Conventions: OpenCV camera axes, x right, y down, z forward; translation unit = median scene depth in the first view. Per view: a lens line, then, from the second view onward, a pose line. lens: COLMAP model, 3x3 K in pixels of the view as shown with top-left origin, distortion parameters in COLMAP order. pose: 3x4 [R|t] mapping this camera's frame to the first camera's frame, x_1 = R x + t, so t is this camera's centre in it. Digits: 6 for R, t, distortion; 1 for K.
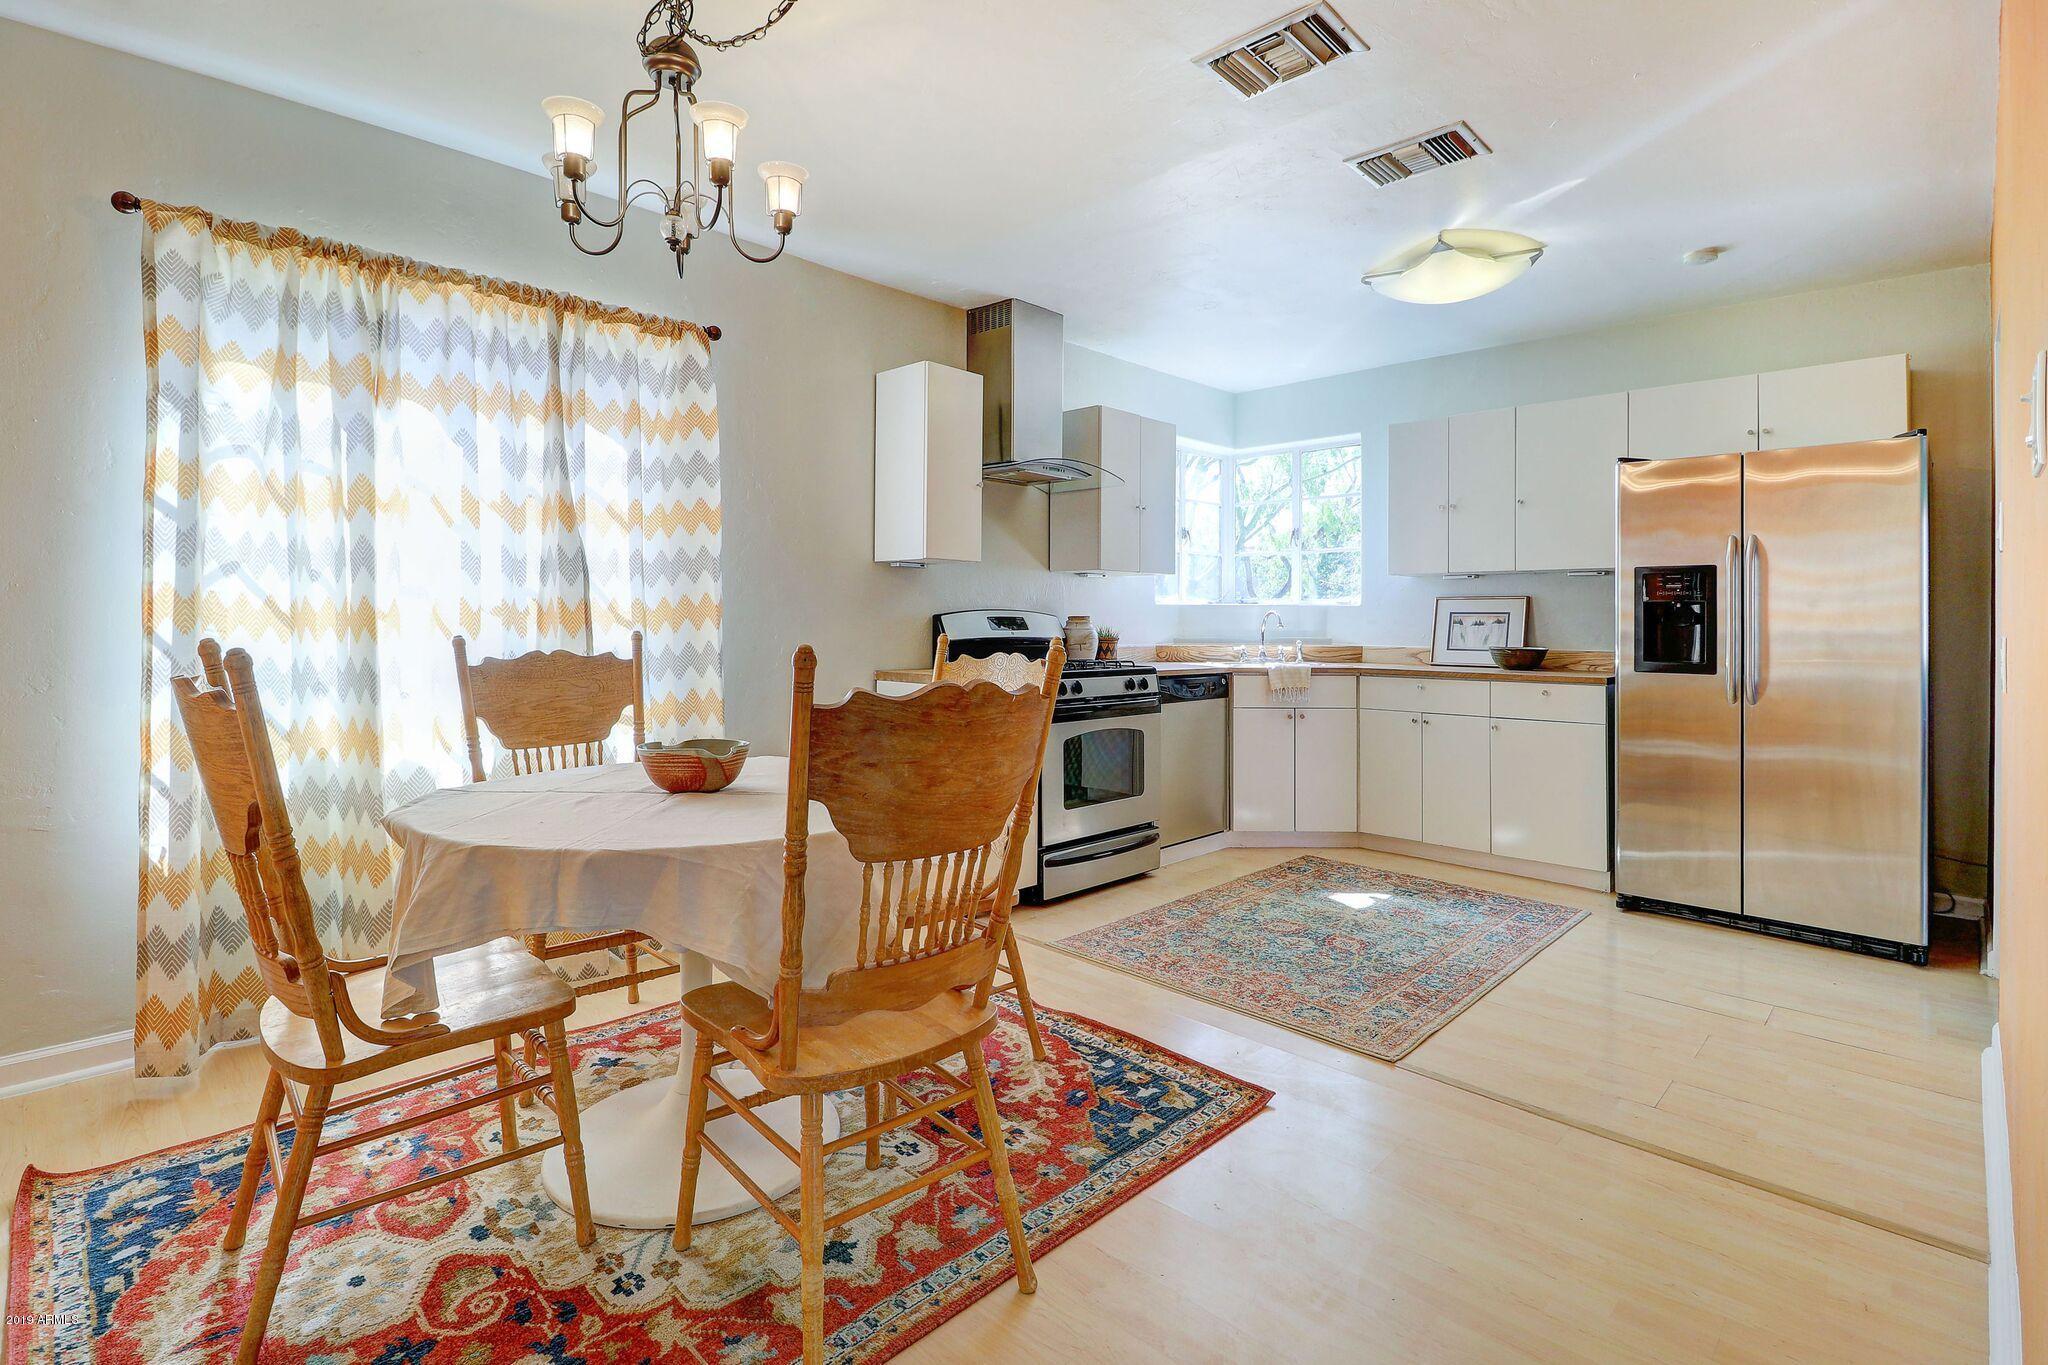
lens RADIAL K [[950.9, 0, 1026.3], [0, 950.9, 632.2], [0, 0, 1]] dist [0.012269, -0.000587]
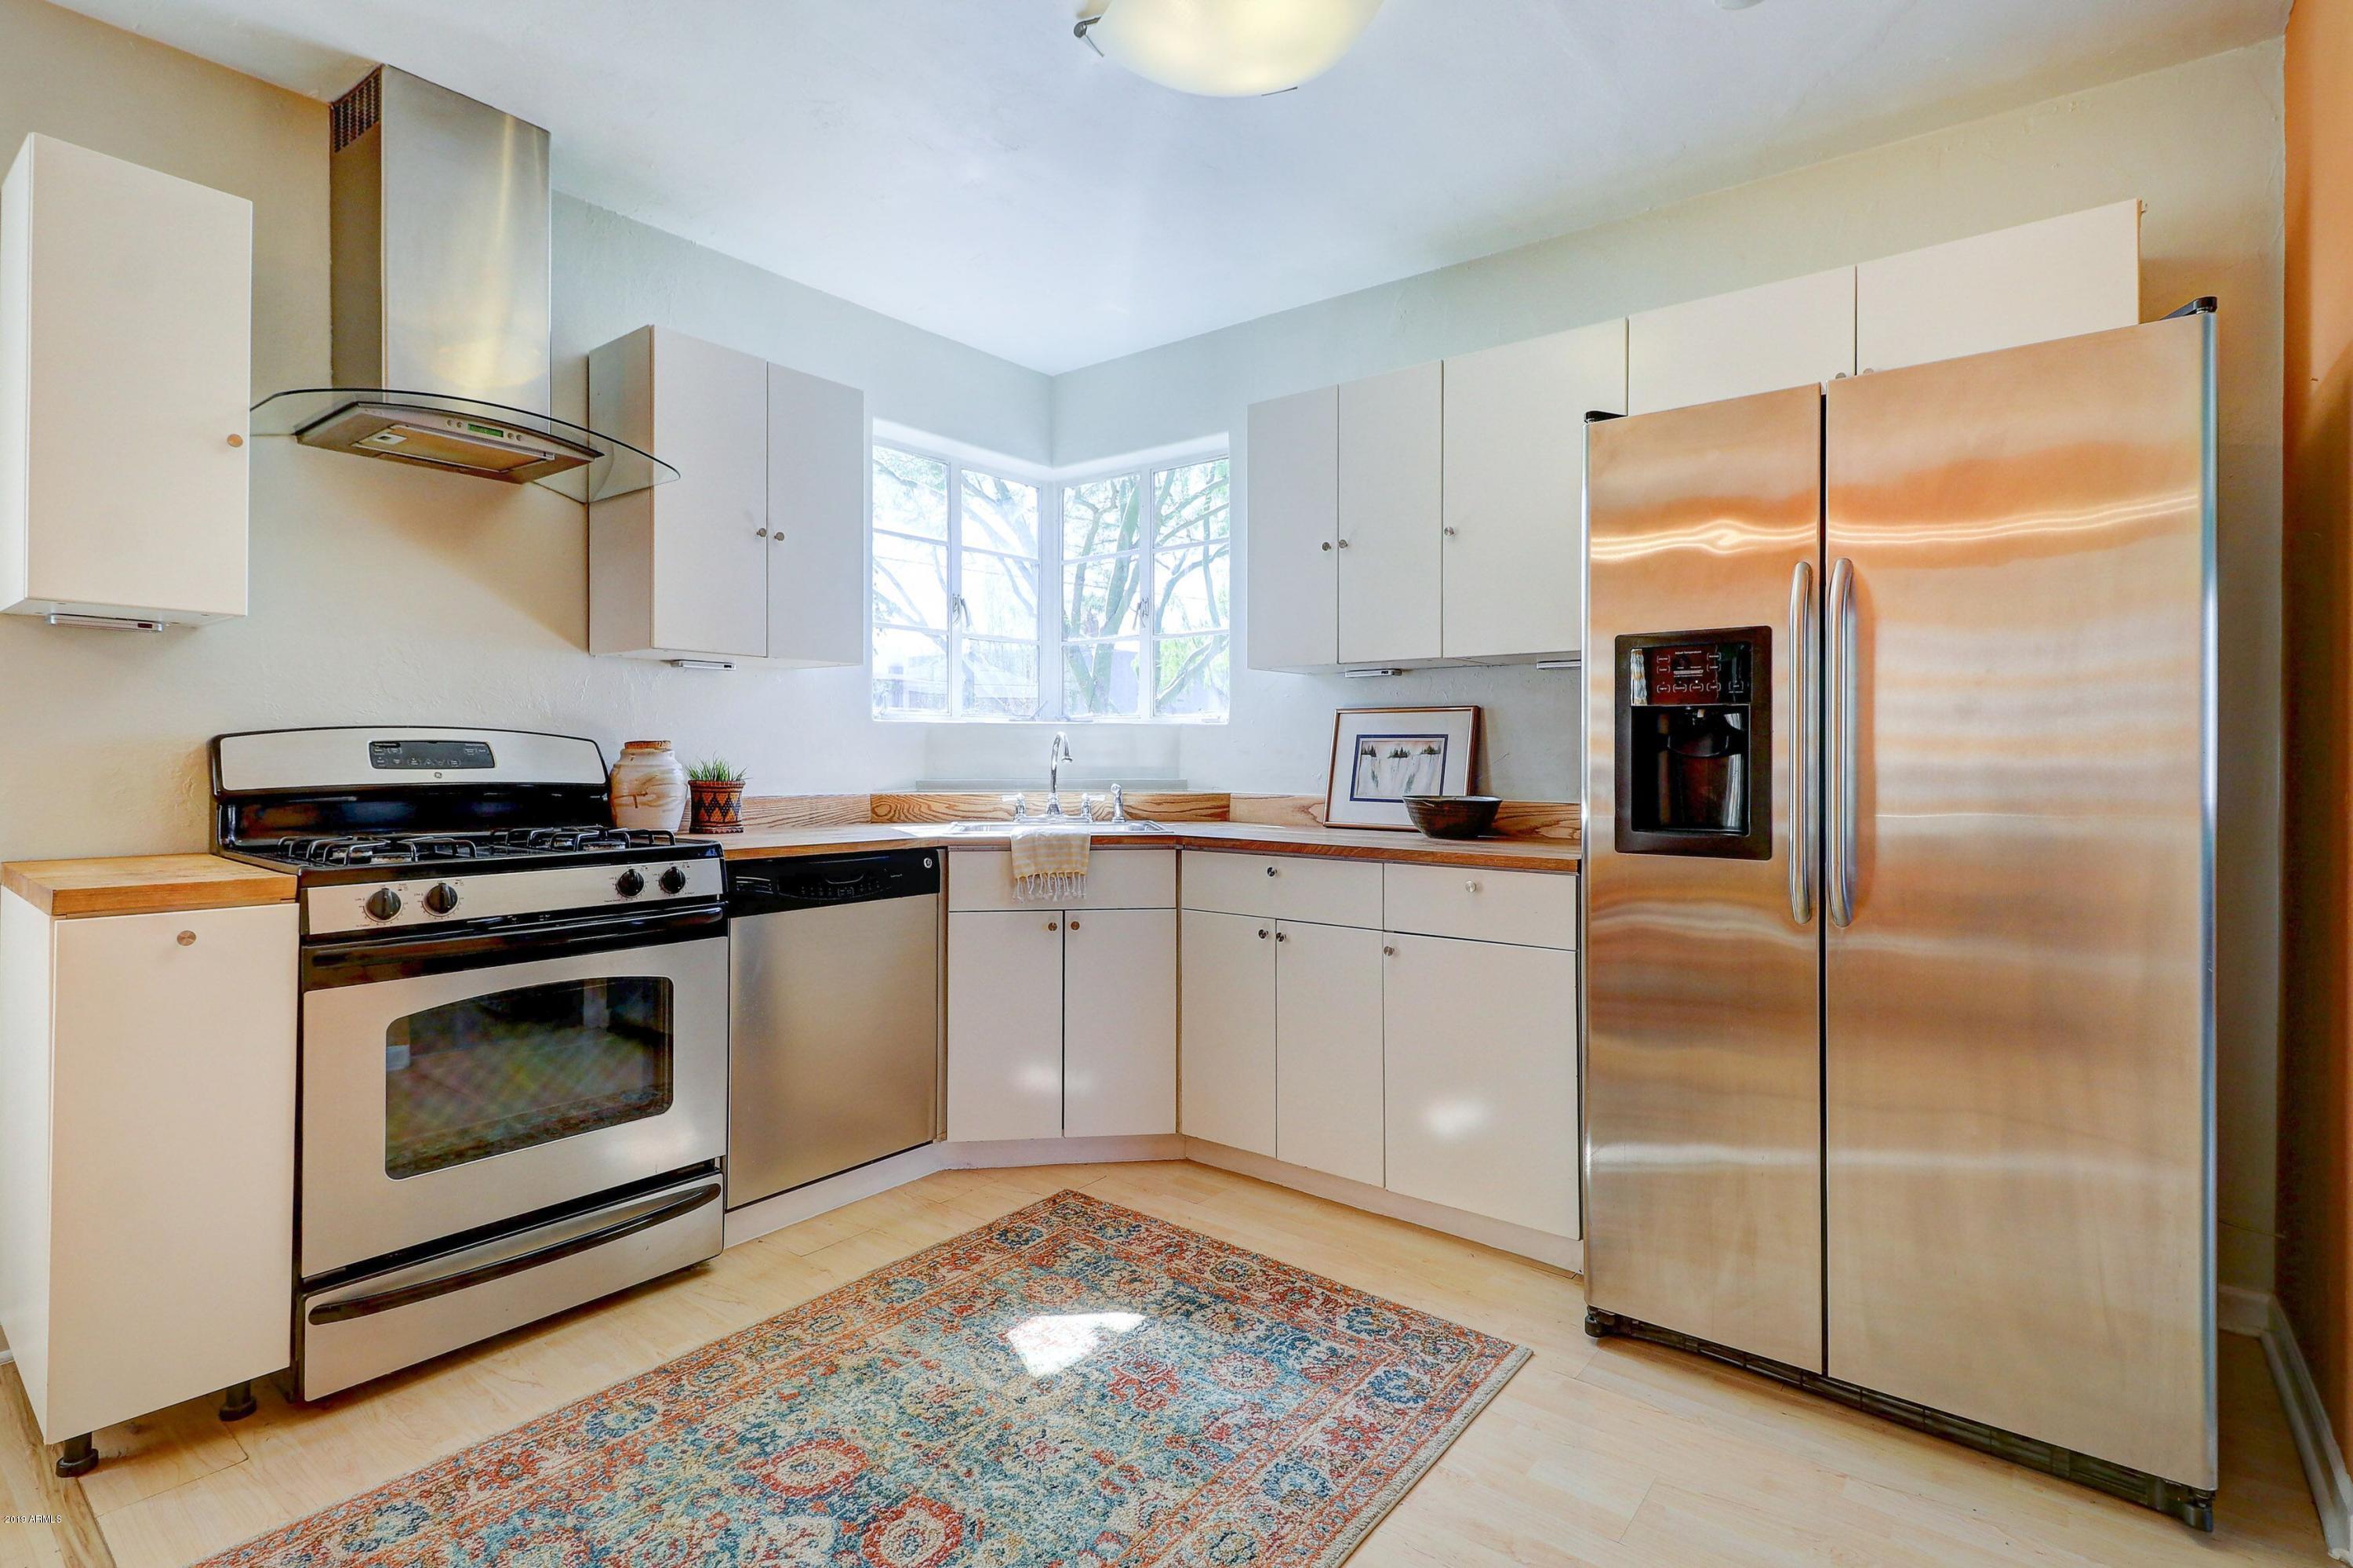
lens RADIAL K [[1092.6, 0, 1178.2], [0, 1092.6, 770.0], [0, 0, 1]] dist [0.012269, -0.000587]
pose [[0.995001, -0.003488, 0.099805, 0.298100], [0.003286, 0.999992, 0.002193, -0.001668], [-0.099811, -0.001854, 0.995005, 0.389254]]
